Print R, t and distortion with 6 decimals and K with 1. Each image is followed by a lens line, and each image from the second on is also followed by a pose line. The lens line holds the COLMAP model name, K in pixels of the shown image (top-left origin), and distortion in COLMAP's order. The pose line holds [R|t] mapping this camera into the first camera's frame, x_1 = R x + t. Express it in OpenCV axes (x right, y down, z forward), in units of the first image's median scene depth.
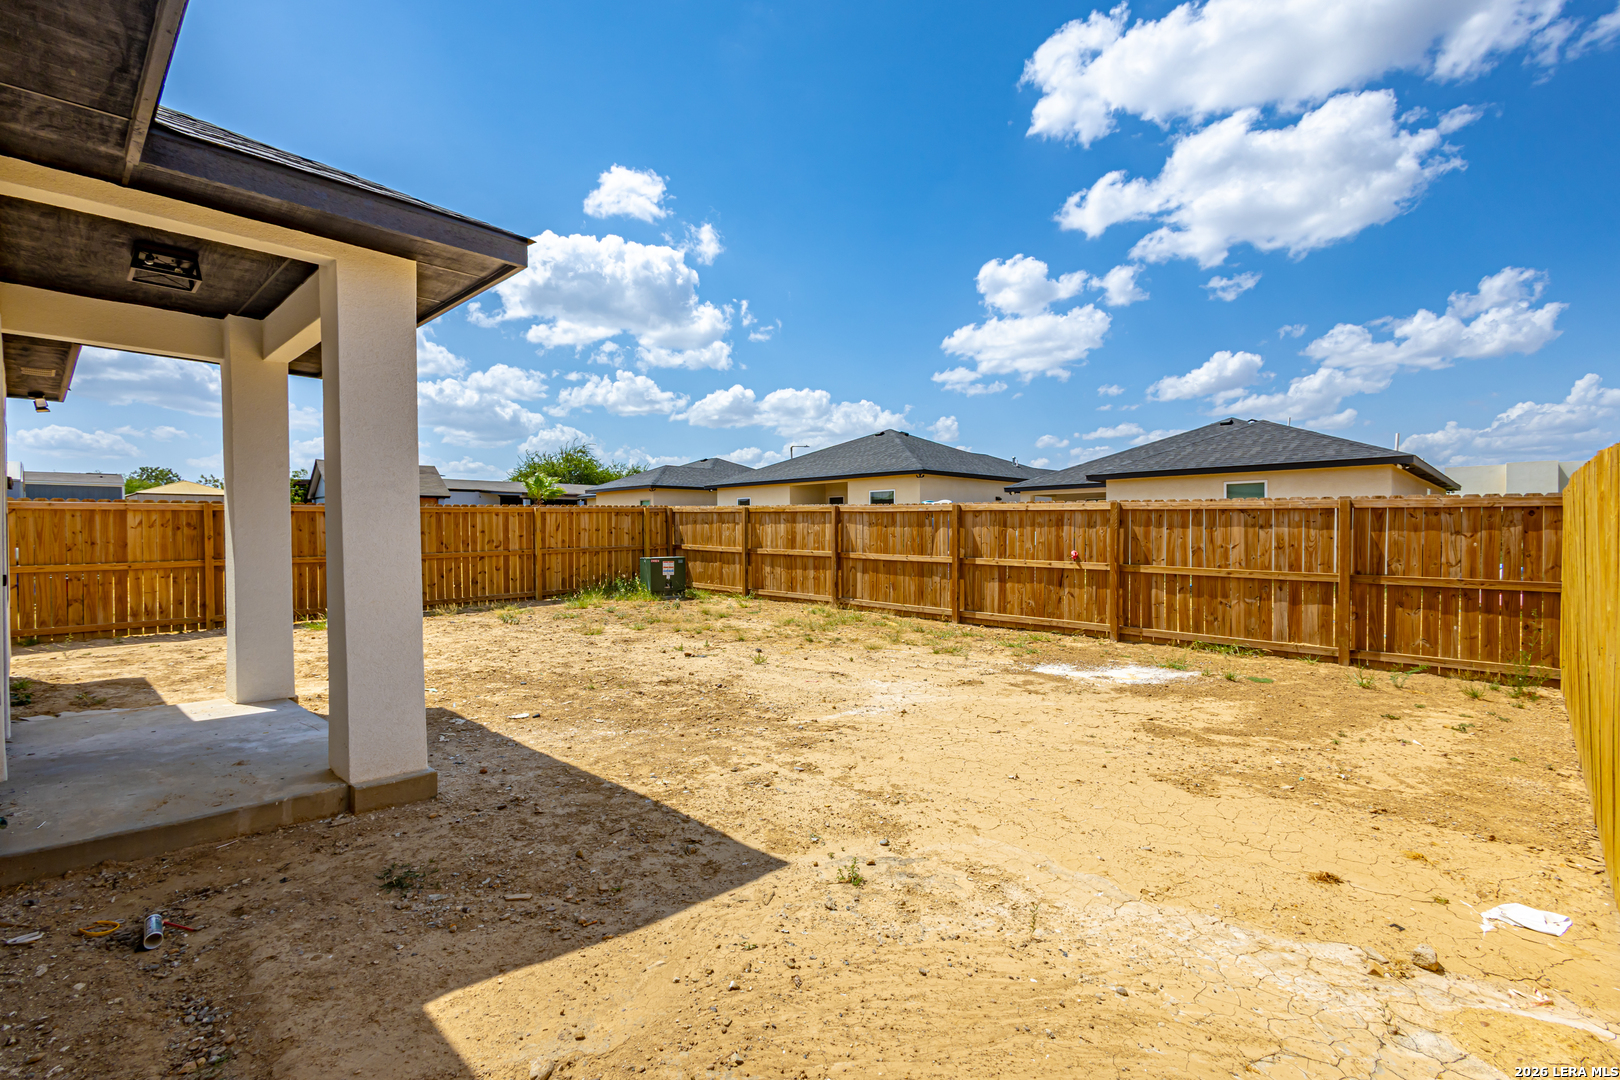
lens RADIAL K [[741.7, 0, 804.5], [0, 741.7, 541.5], [0, 0, 1]] dist [0.012967, -0.003219]
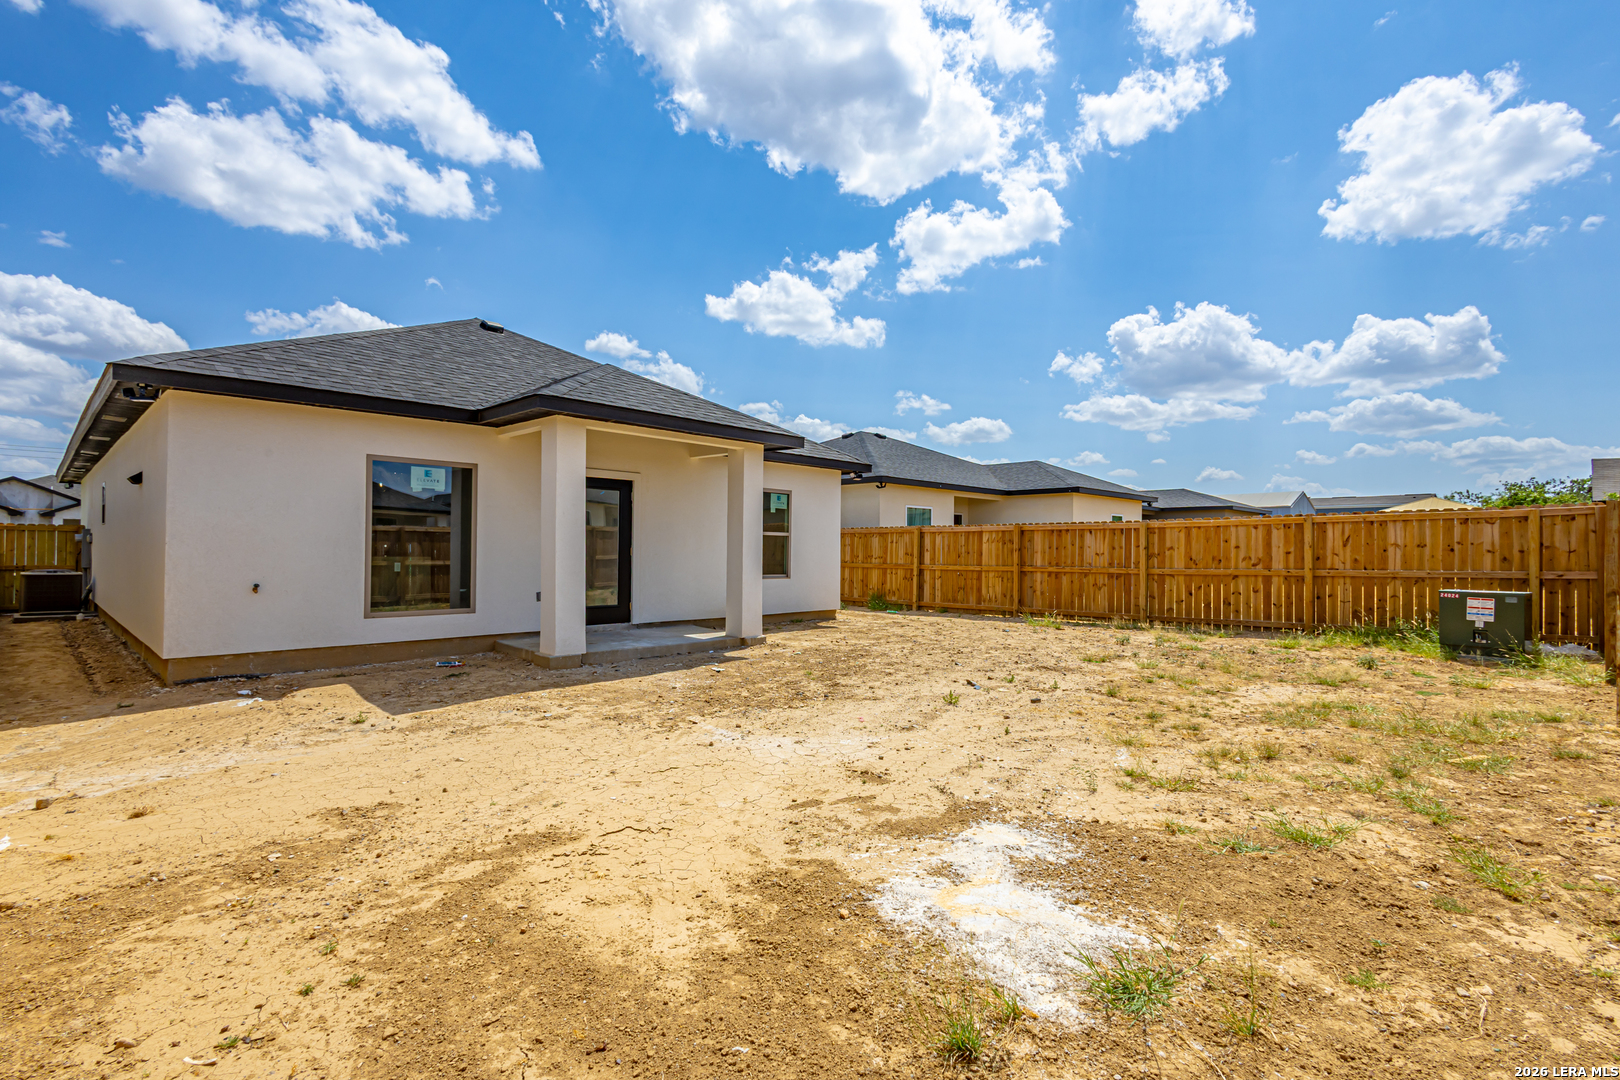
lens RADIAL K [[741.7, 0, 810.0], [0, 741.7, 540.4], [0, 0, 1]] dist [0.012967, -0.003219]
pose [[0.004690, -0.003899, -0.999981, 0.581888], [-0.020517, 0.999782, -0.003995, -0.009484], [0.999779, 0.020535, 0.004609, 0.624272]]
